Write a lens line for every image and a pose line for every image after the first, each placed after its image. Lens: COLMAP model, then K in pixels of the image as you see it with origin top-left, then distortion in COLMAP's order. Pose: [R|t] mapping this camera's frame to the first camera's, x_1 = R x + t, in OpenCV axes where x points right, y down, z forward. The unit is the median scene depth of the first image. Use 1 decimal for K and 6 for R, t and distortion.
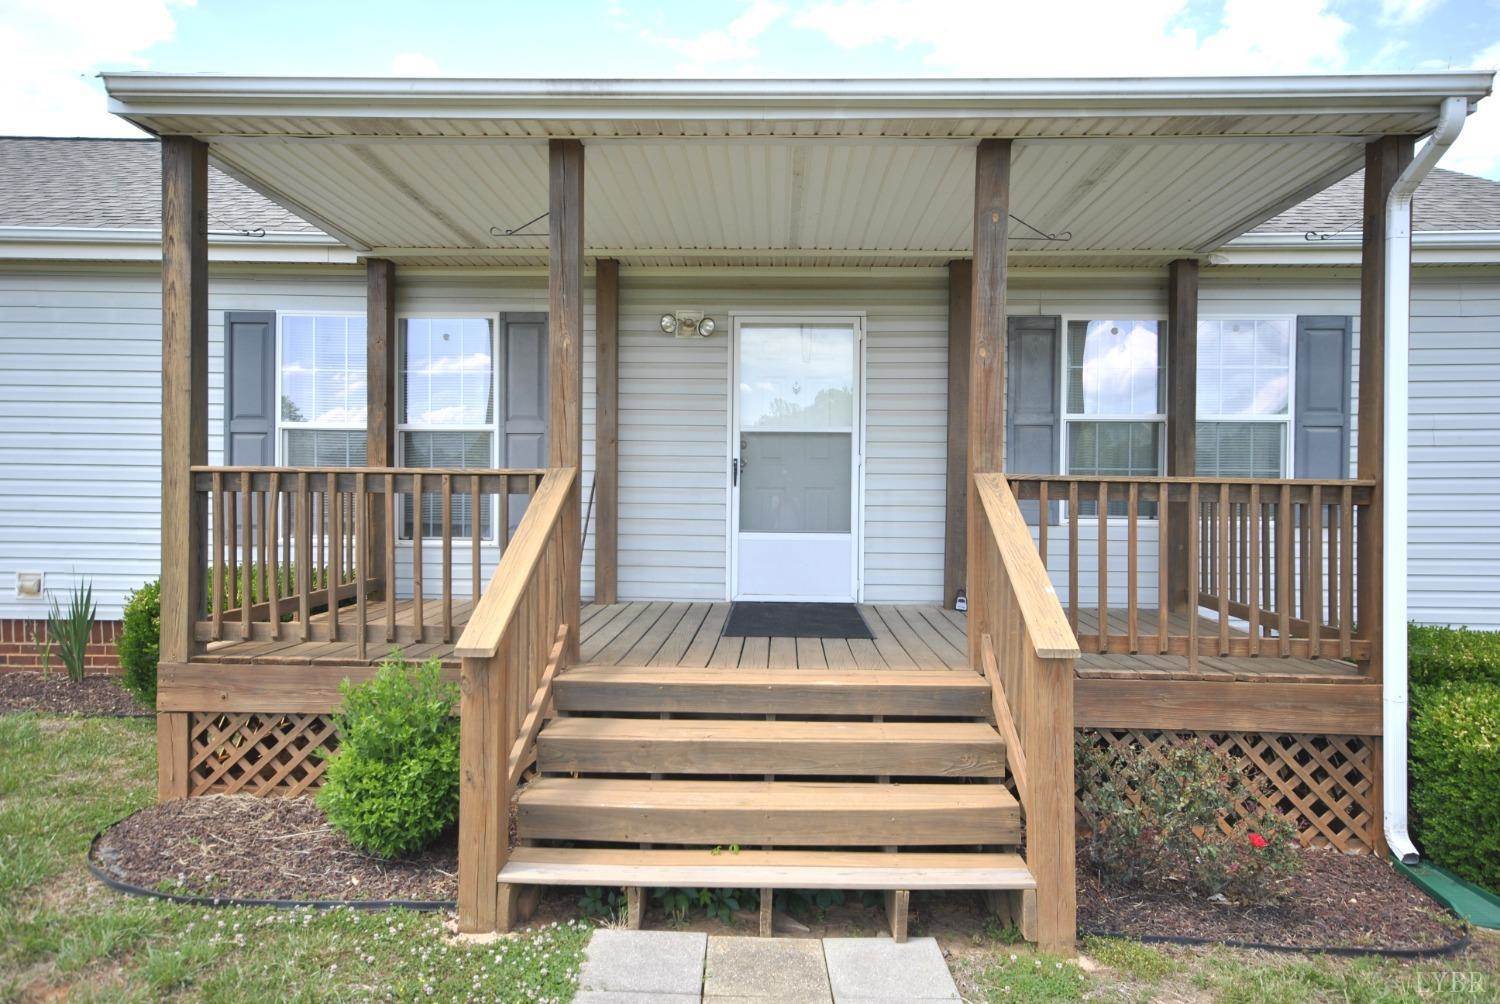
lens RADIAL K [[977.3, 0, 746.9], [0, 977.3, 500.7], [0, 0, 1]] dist [0.027018, 0.005393]
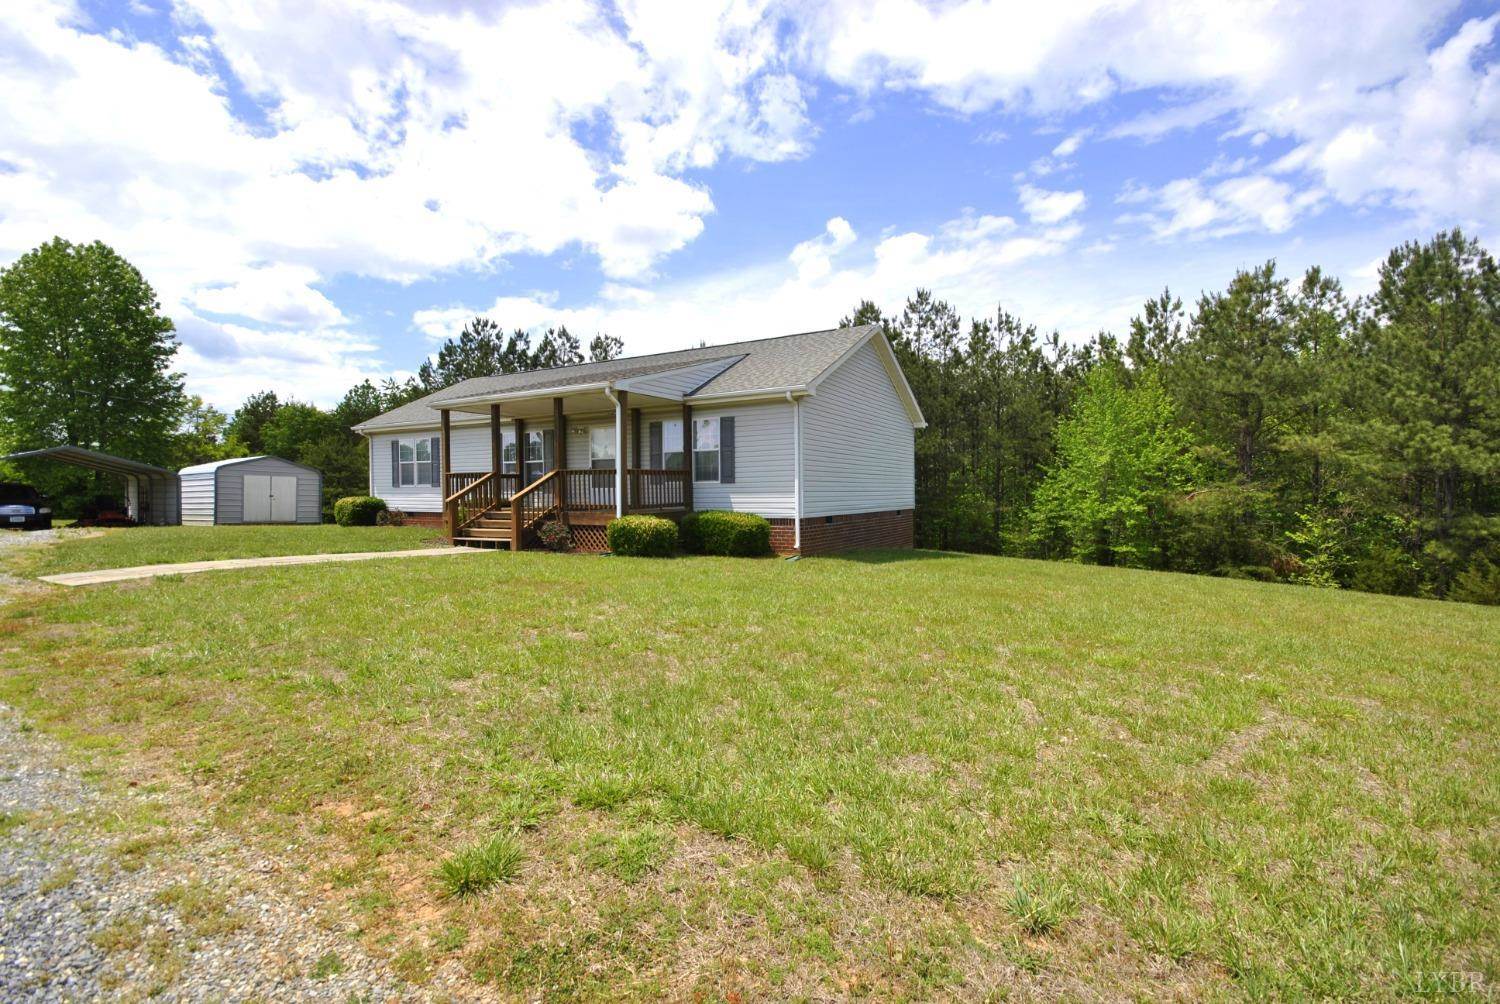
lens RADIAL K [[669.9, 0, 760.5], [0, 669.9, 494.4], [0, 0, 1]] dist [0.015339, -0.013497]
pose [[0.883982, -0.013863, -0.467315, 1.755868], [0.010431, 0.999896, -0.009930, 0.090442], [0.467404, 0.003904, 0.884035, -0.928727]]
